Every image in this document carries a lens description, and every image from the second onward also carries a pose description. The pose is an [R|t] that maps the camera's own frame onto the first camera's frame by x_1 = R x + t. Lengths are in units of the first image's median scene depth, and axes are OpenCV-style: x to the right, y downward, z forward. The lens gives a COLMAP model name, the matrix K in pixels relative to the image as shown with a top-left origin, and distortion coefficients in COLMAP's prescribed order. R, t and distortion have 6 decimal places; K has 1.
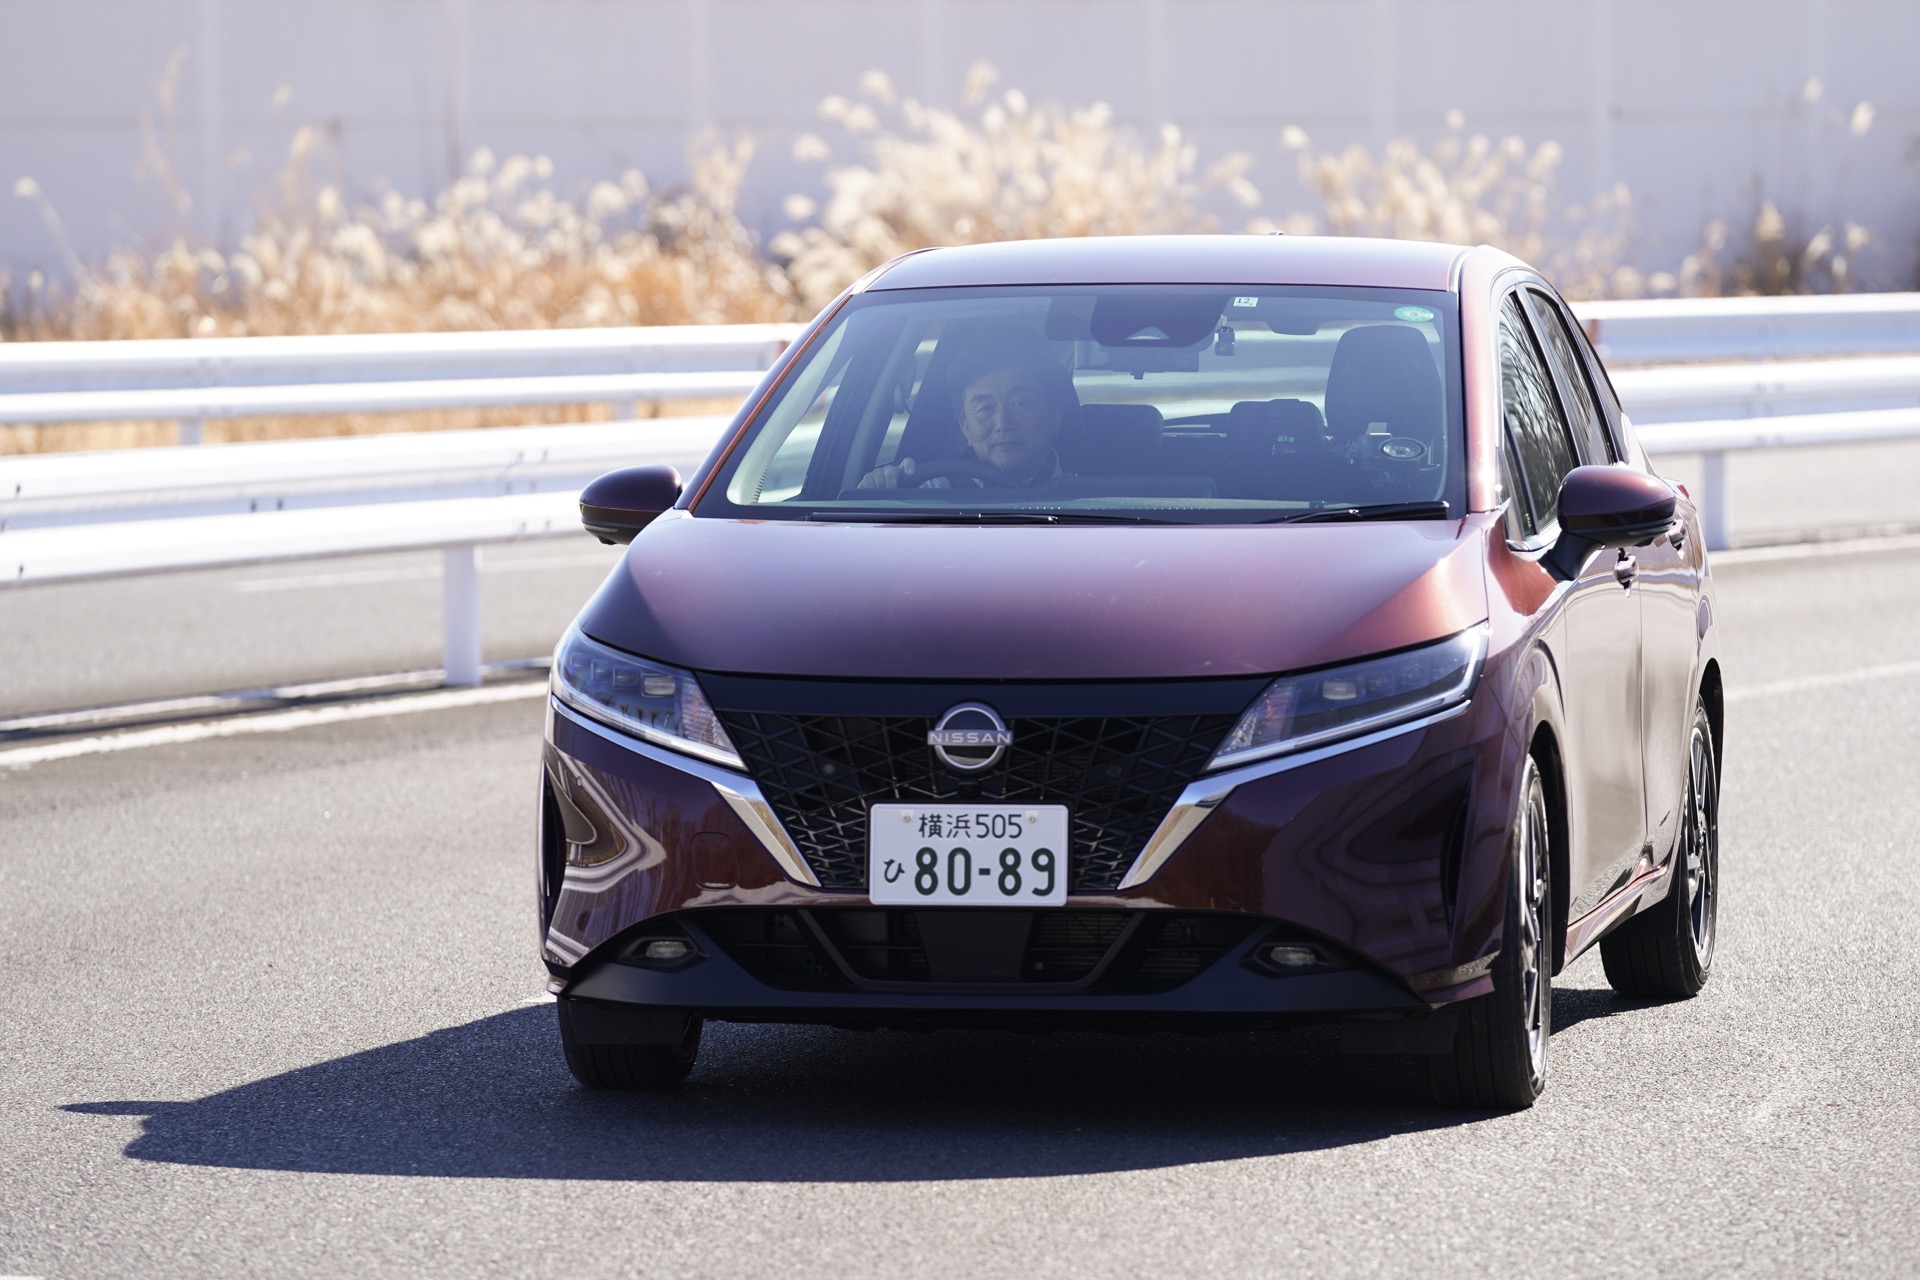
lens RADIAL K [[9269.6, 0, 959.7], [0, 9269.6, 640.4], [0, 0, 1]] dist [0.217953, 0.000000]
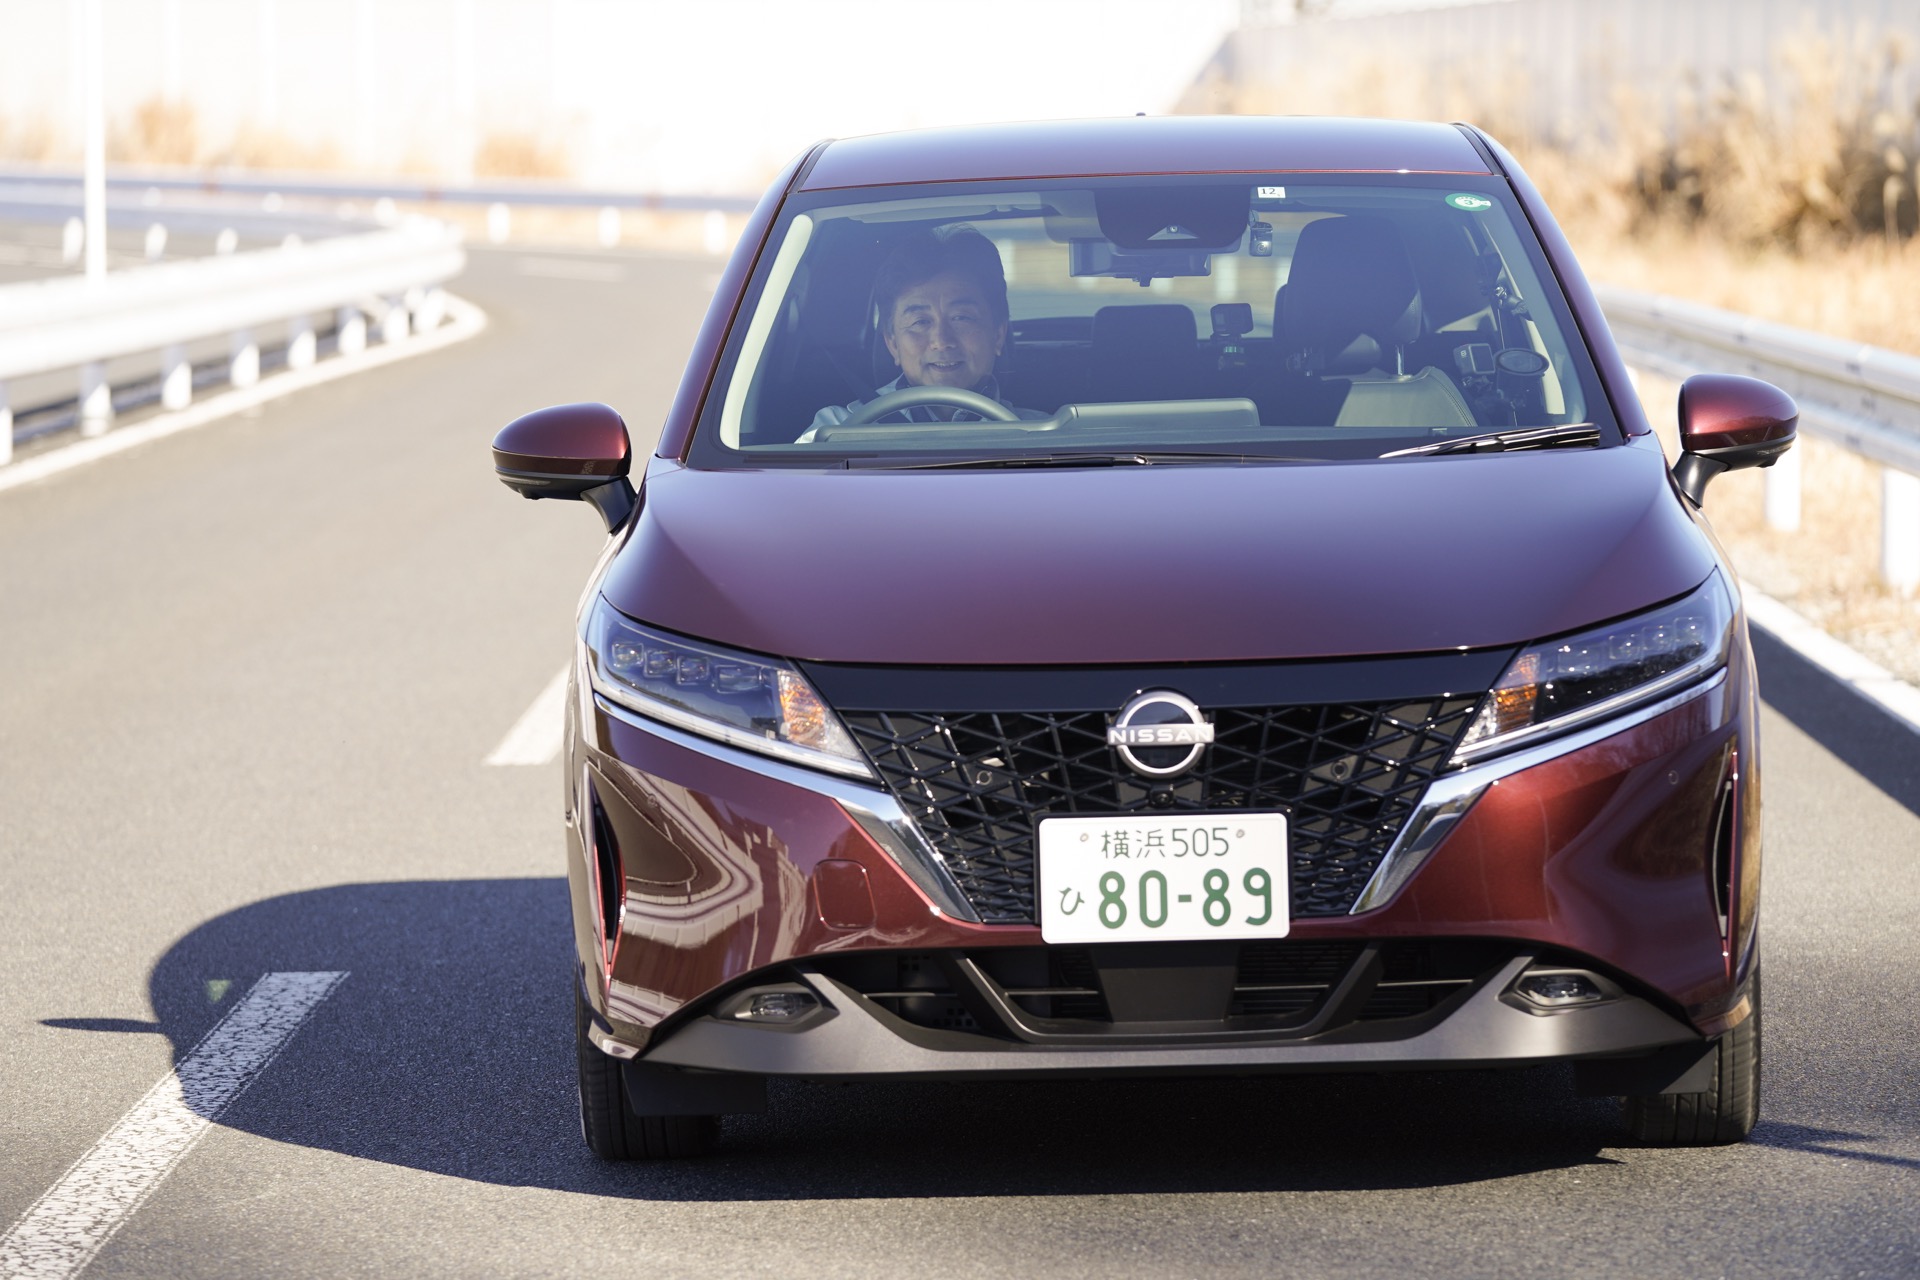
lens RADIAL K [[7996.1, 0, 960.2], [0, 7996.1, 639.0], [0, 0, 1]] dist [0.074358, 0.000000]
pose [[0.989487, -0.030477, 0.141373, -0.115436], [0.027640, 0.999376, 0.021984, -0.013821], [-0.141955, -0.017845, 0.989712, 0.307164]]
